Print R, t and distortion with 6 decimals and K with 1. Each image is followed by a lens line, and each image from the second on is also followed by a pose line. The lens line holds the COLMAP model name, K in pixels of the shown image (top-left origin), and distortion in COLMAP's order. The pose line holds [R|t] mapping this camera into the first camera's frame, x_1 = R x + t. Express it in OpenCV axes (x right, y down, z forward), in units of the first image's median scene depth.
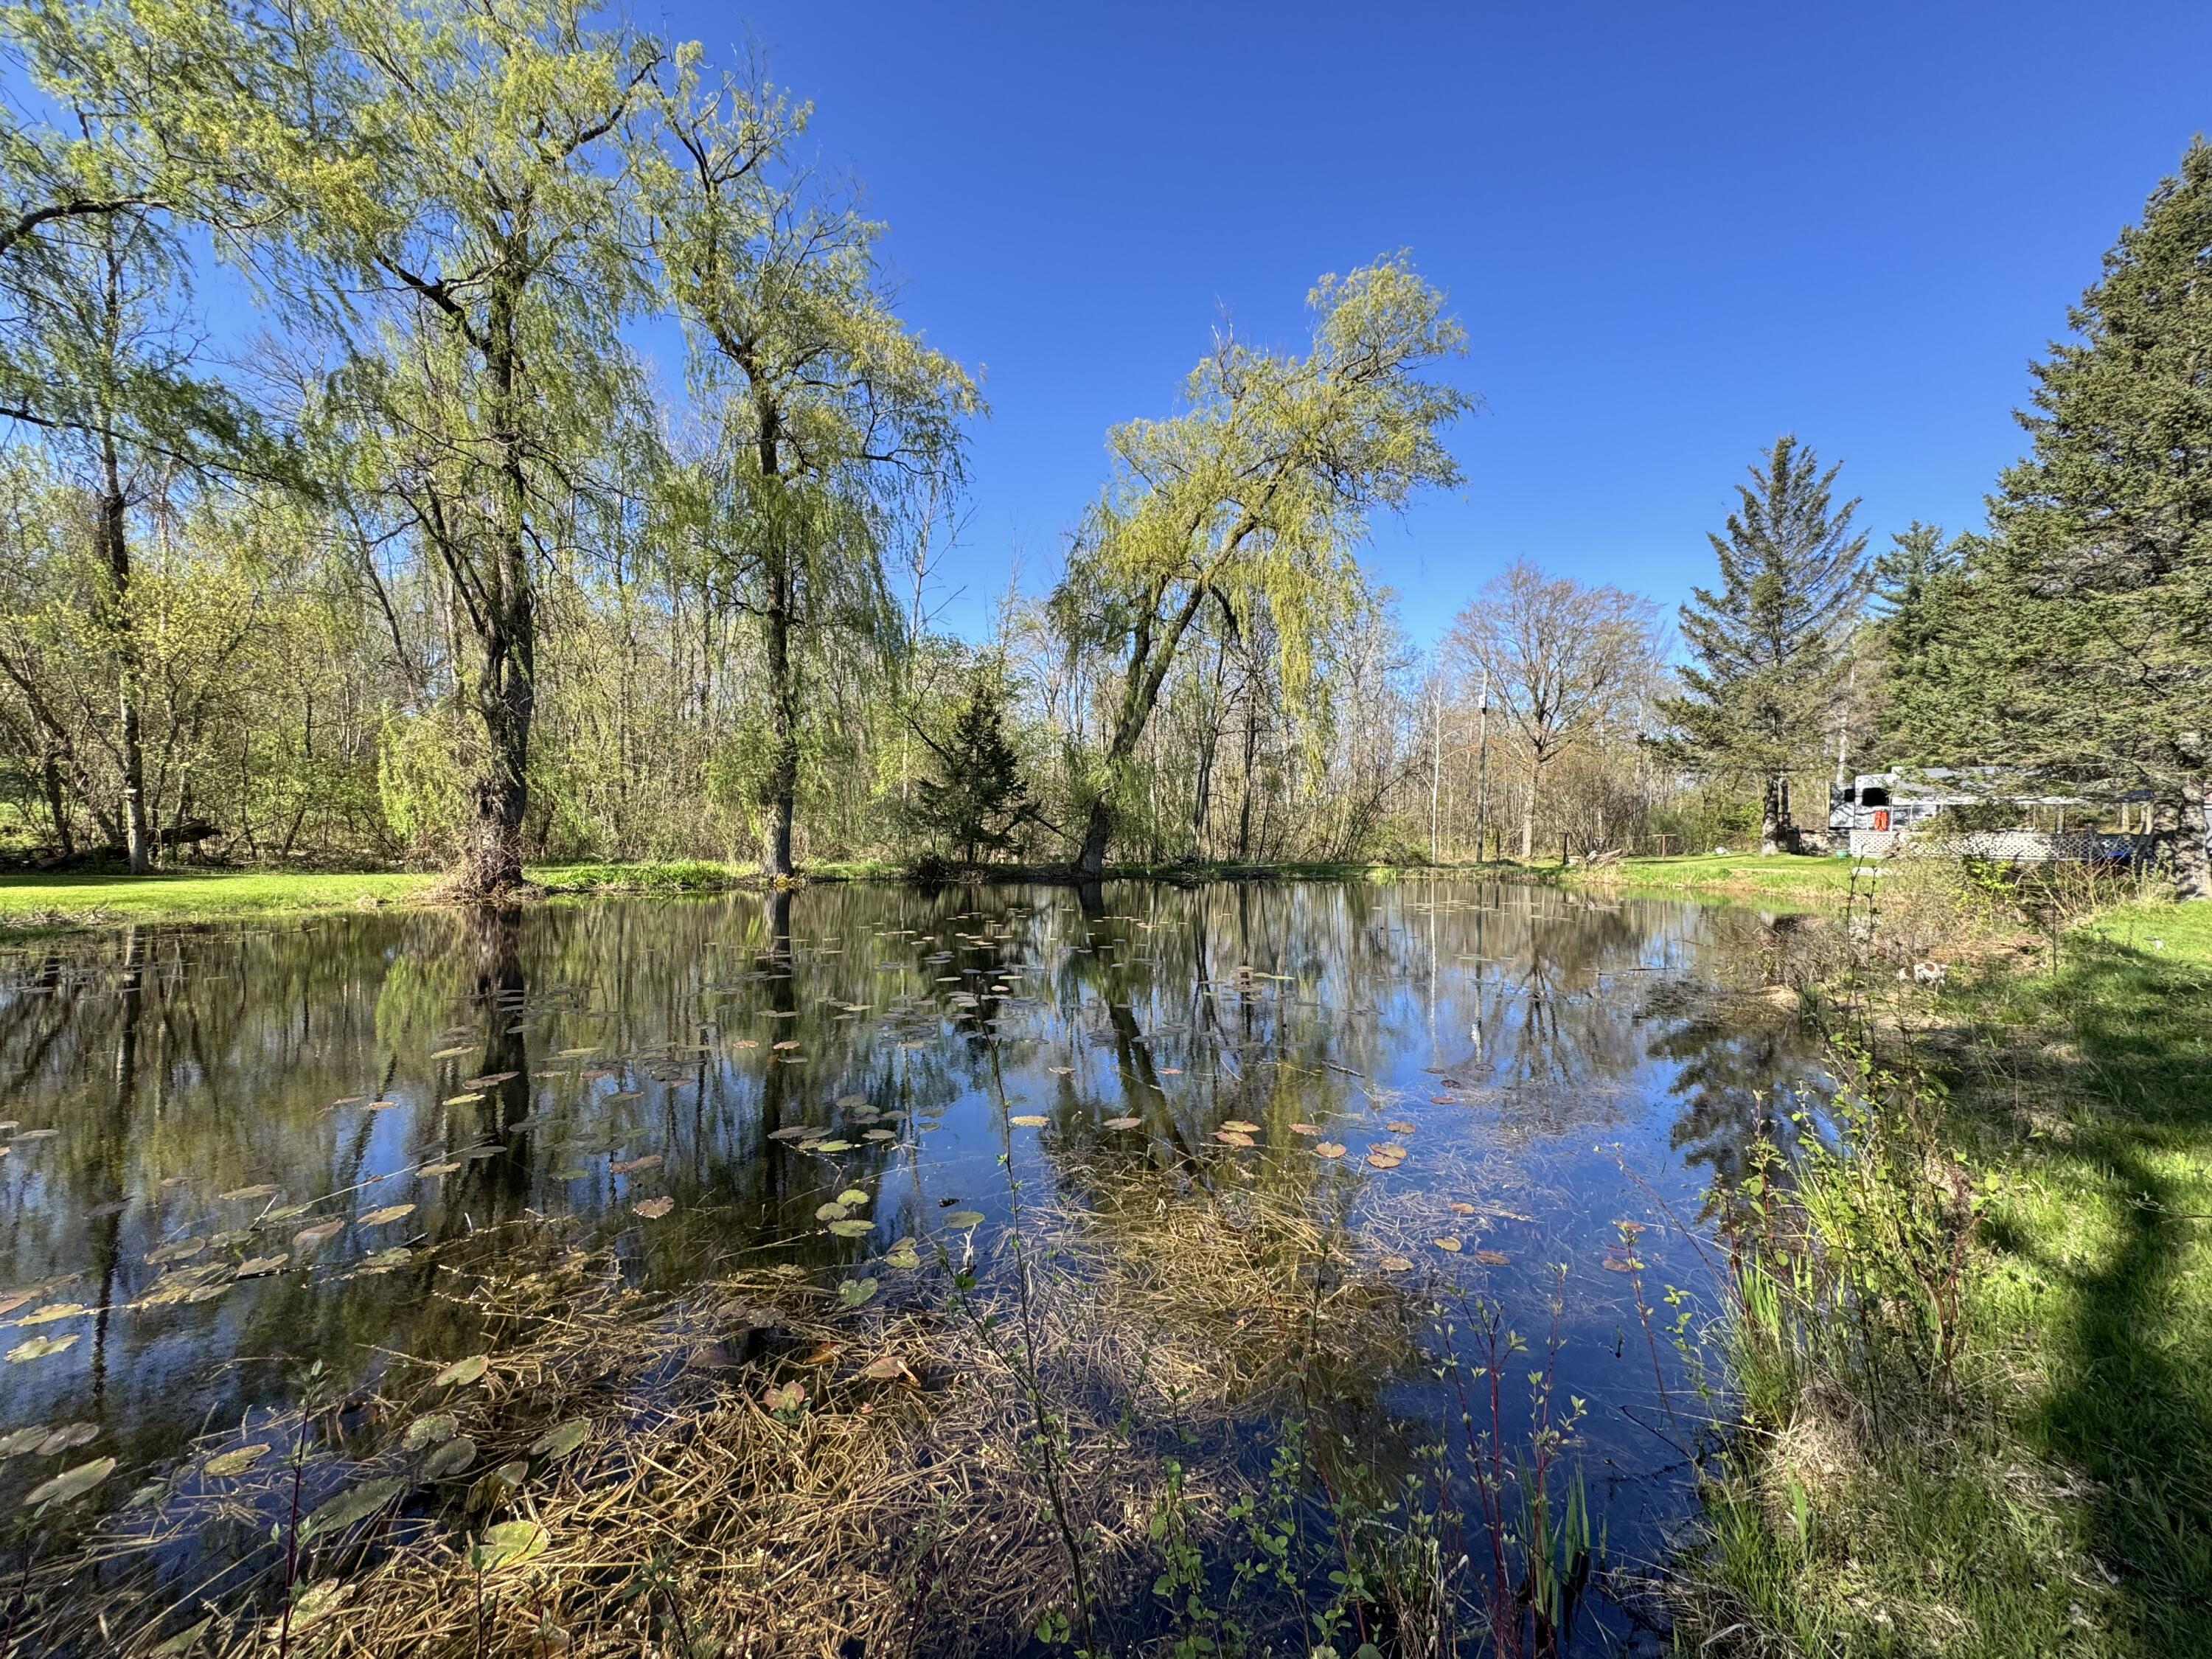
lens RADIAL K [[887.9, 0, 1104.3], [0, 887.9, 828.0], [0, 0, 1]] dist [0.000013, 0.000106]
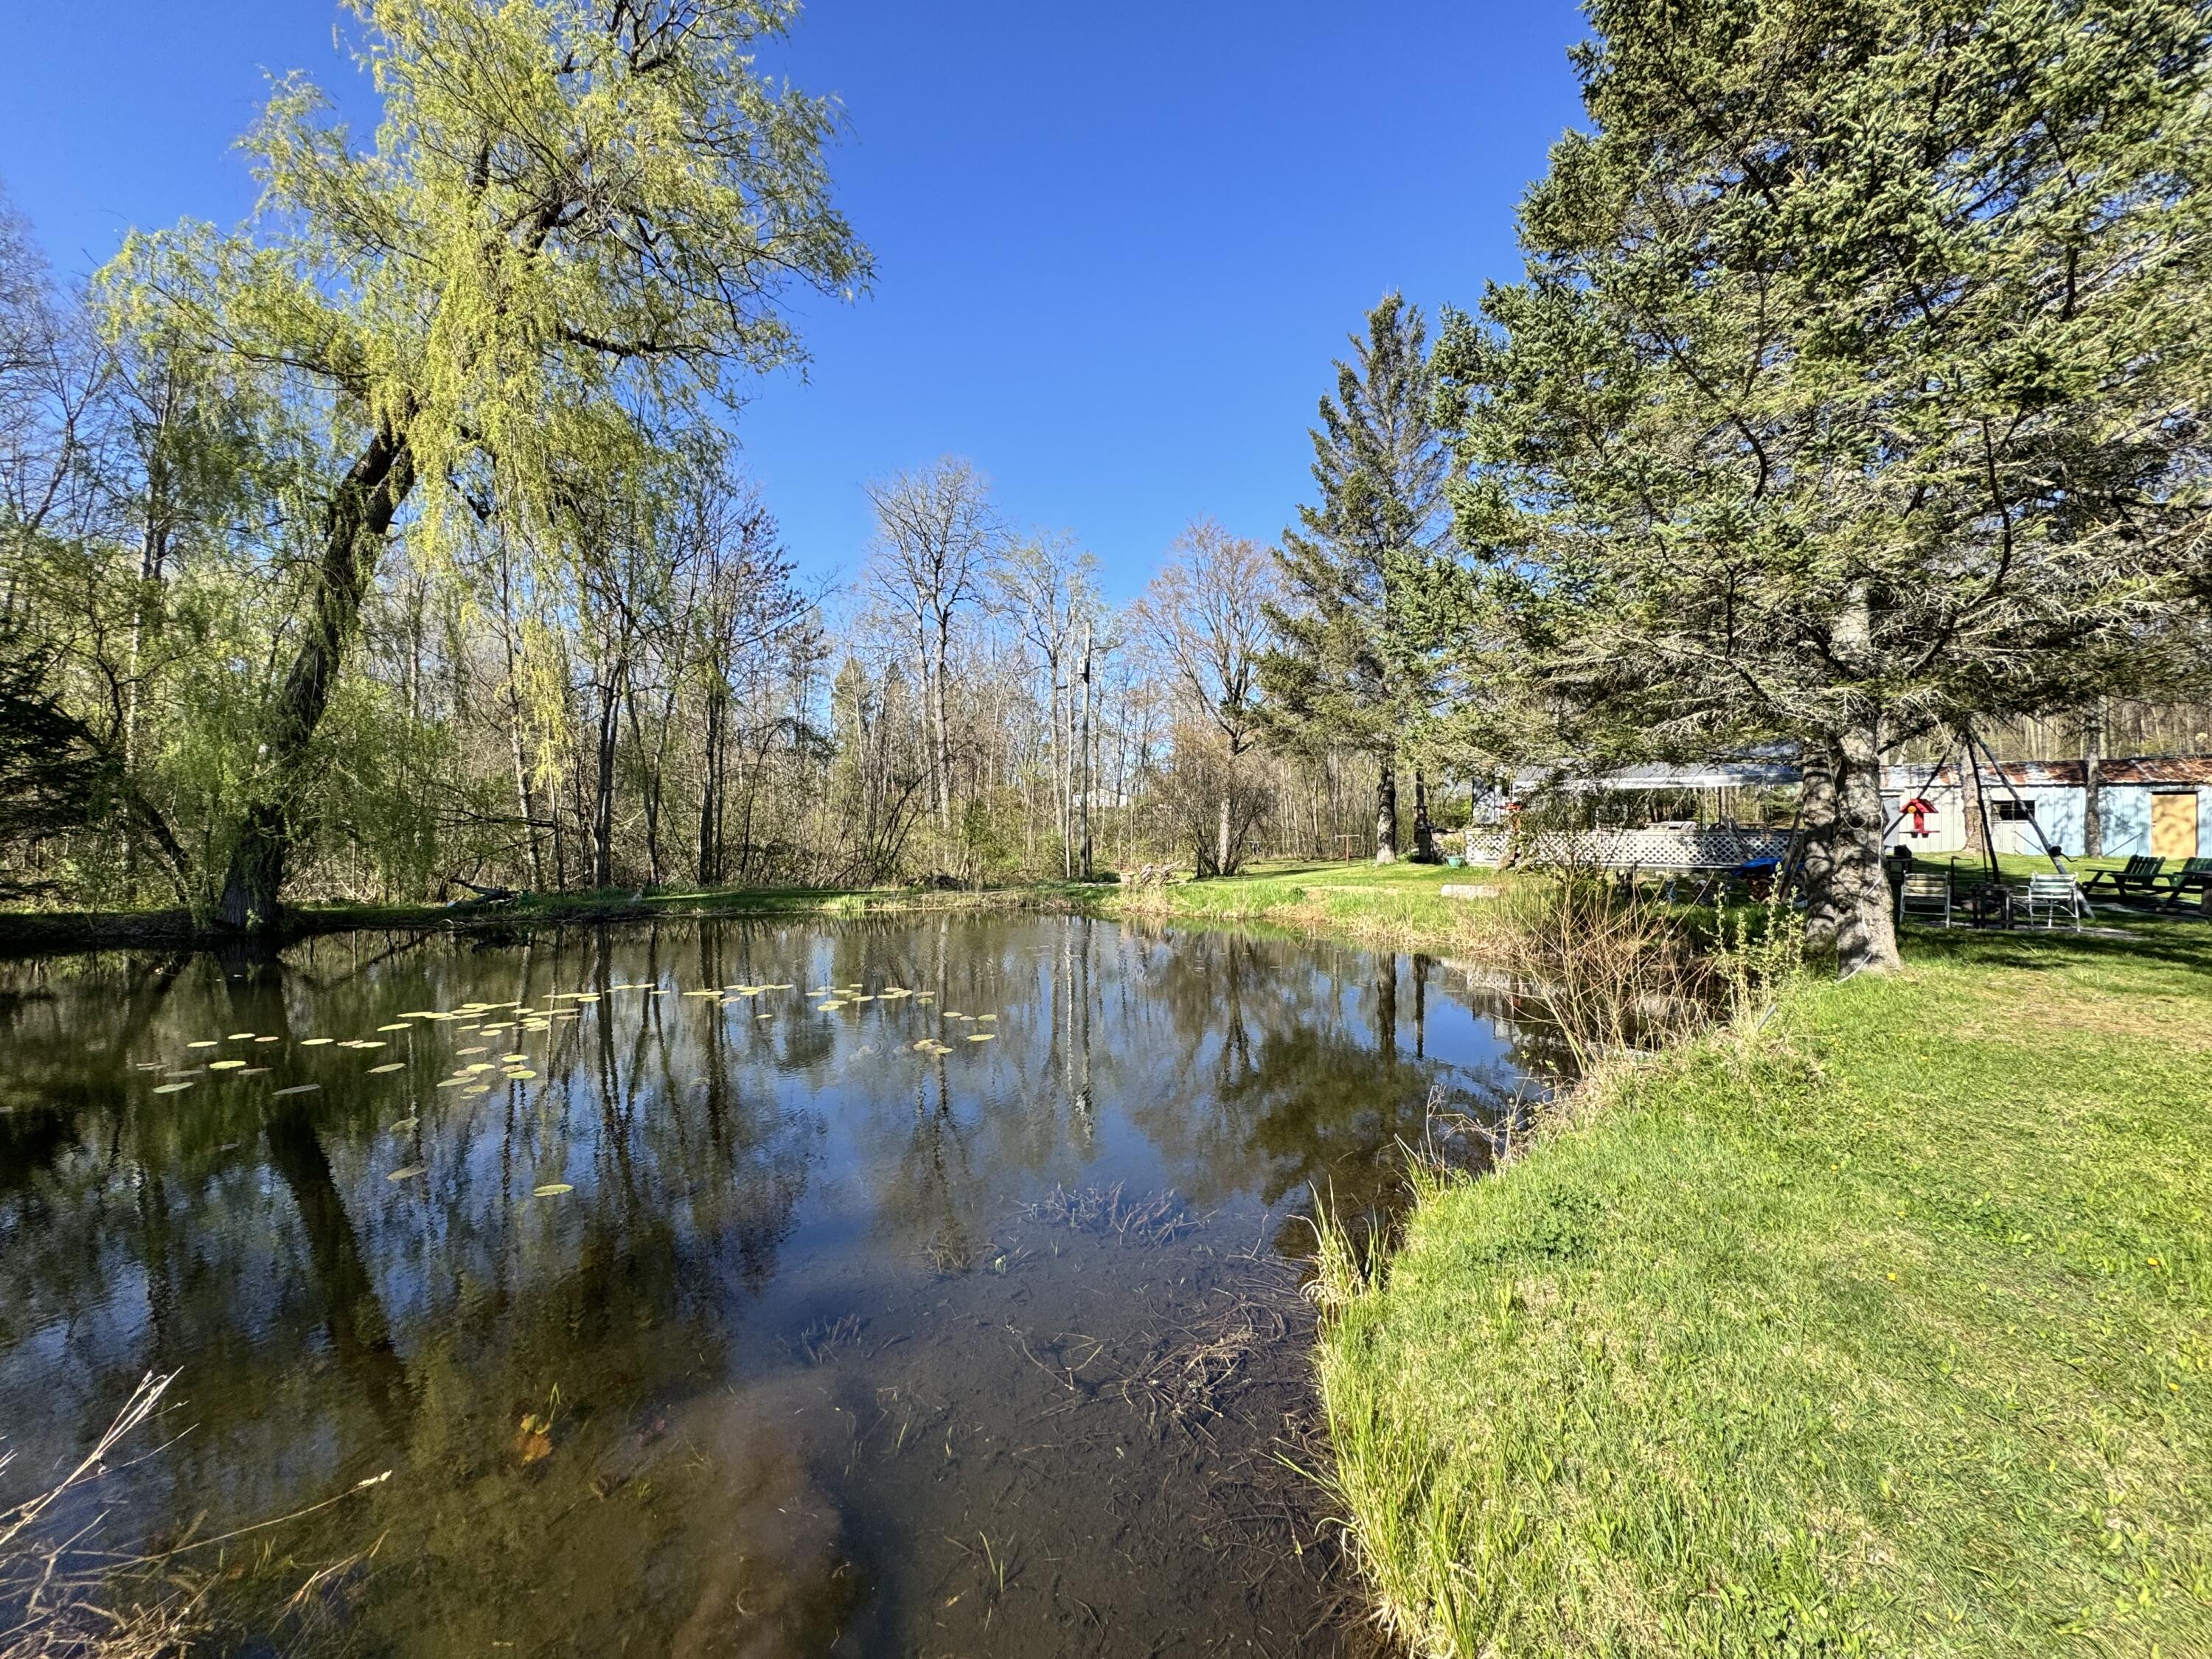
lens RADIAL K [[887.9, 0, 1107.7], [0, 887.9, 828.3], [0, 0, 1]] dist [0.000013, 0.000106]
pose [[0.983778, -0.018137, 0.178471, 0.555085], [0.019092, 0.999811, -0.003631, -0.000815], [-0.178371, 0.006980, 0.983938, 0.449938]]
